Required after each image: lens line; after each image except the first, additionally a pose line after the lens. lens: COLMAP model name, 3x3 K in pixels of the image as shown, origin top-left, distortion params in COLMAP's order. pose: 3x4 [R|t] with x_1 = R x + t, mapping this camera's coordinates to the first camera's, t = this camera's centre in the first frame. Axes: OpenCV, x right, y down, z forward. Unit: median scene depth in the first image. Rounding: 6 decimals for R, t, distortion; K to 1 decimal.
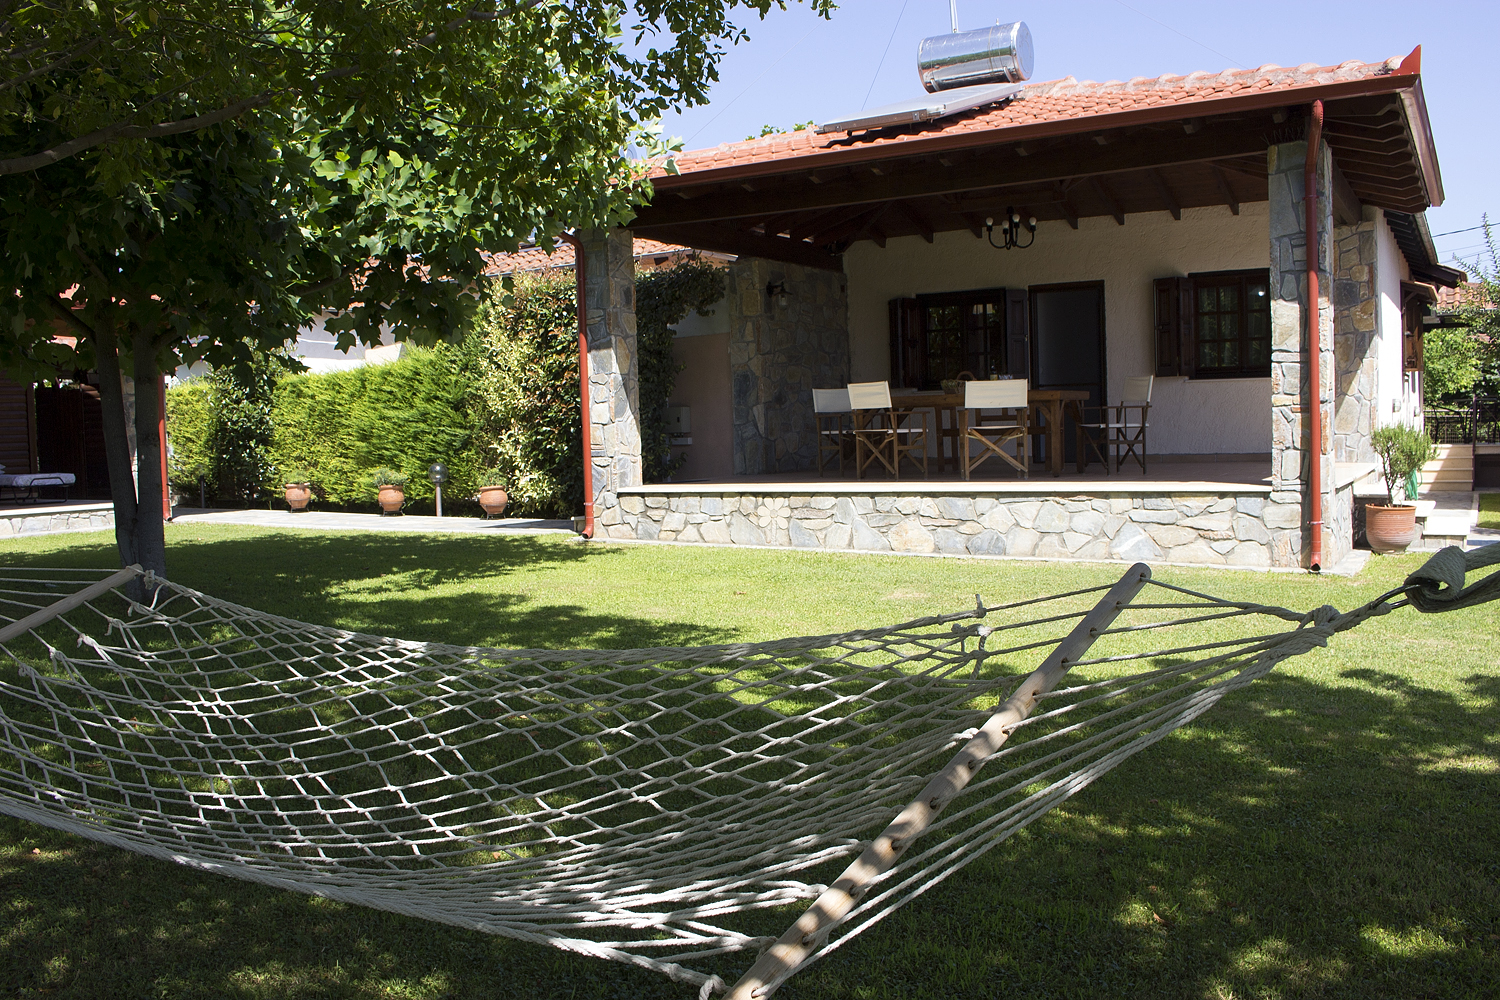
lens RADIAL K [[1343.6, 0, 751.7], [0, 1343.6, 510.6], [0, 0, 1]] dist [-0.149723, 0.137215]
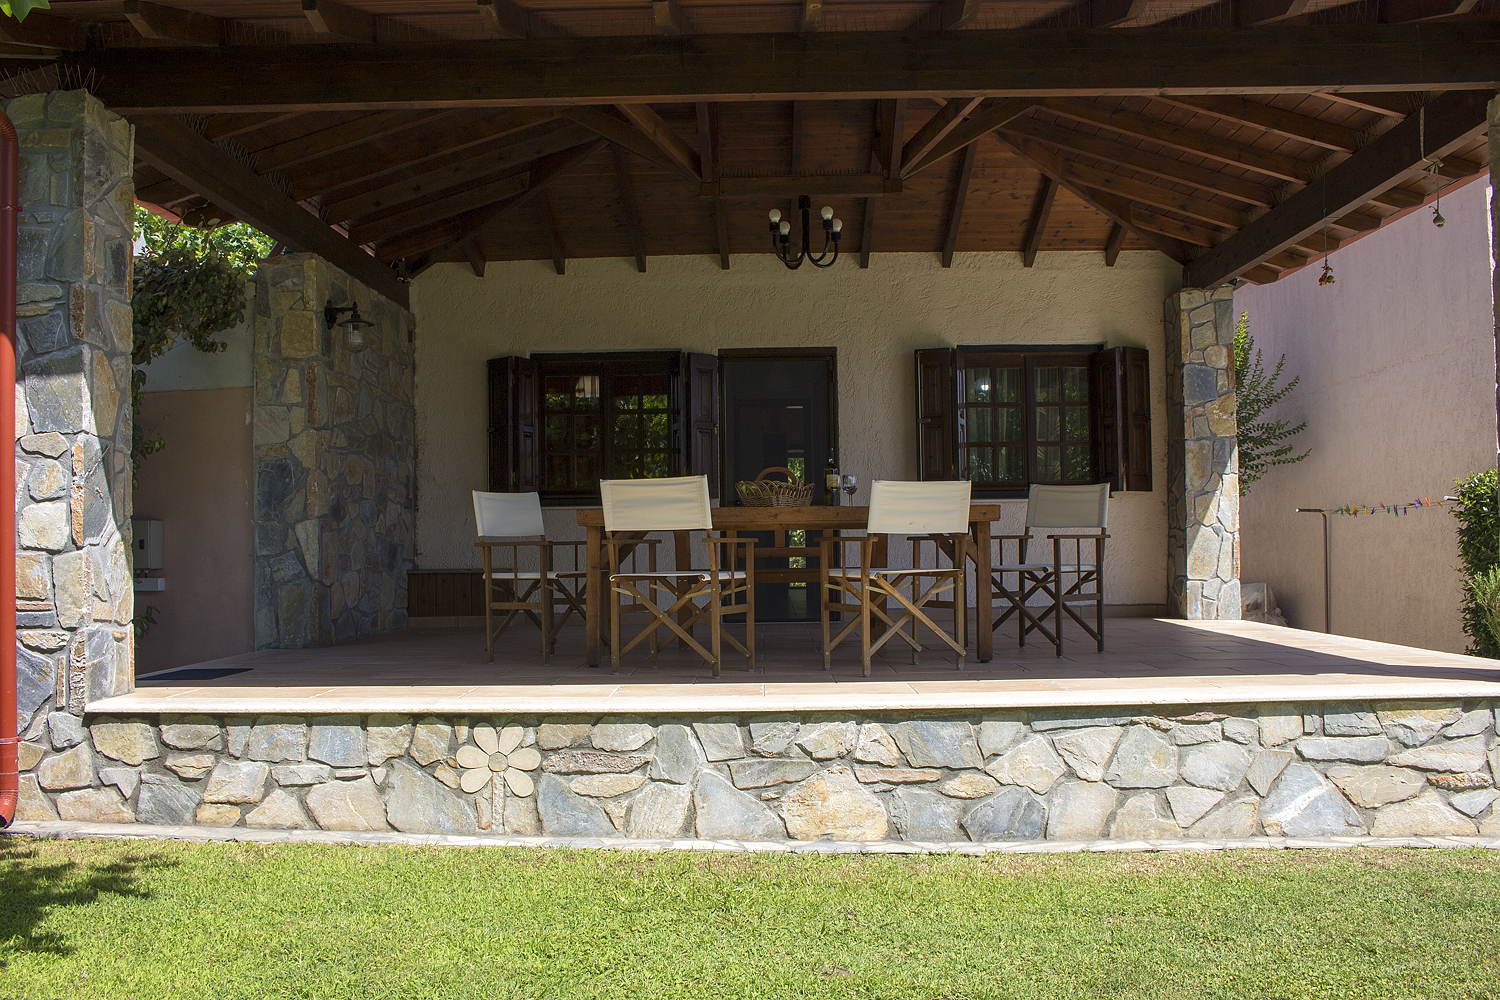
lens RADIAL K [[1343.6, 0, 751.7], [0, 1343.6, 510.6], [0, 0, 1]] dist [-0.149723, 0.137215]
pose [[0.875227, 0.031592, 0.482679, -0.117928], [0.016232, 0.995385, -0.094582, -0.035444], [-0.483440, 0.090616, 0.870675, 0.543844]]
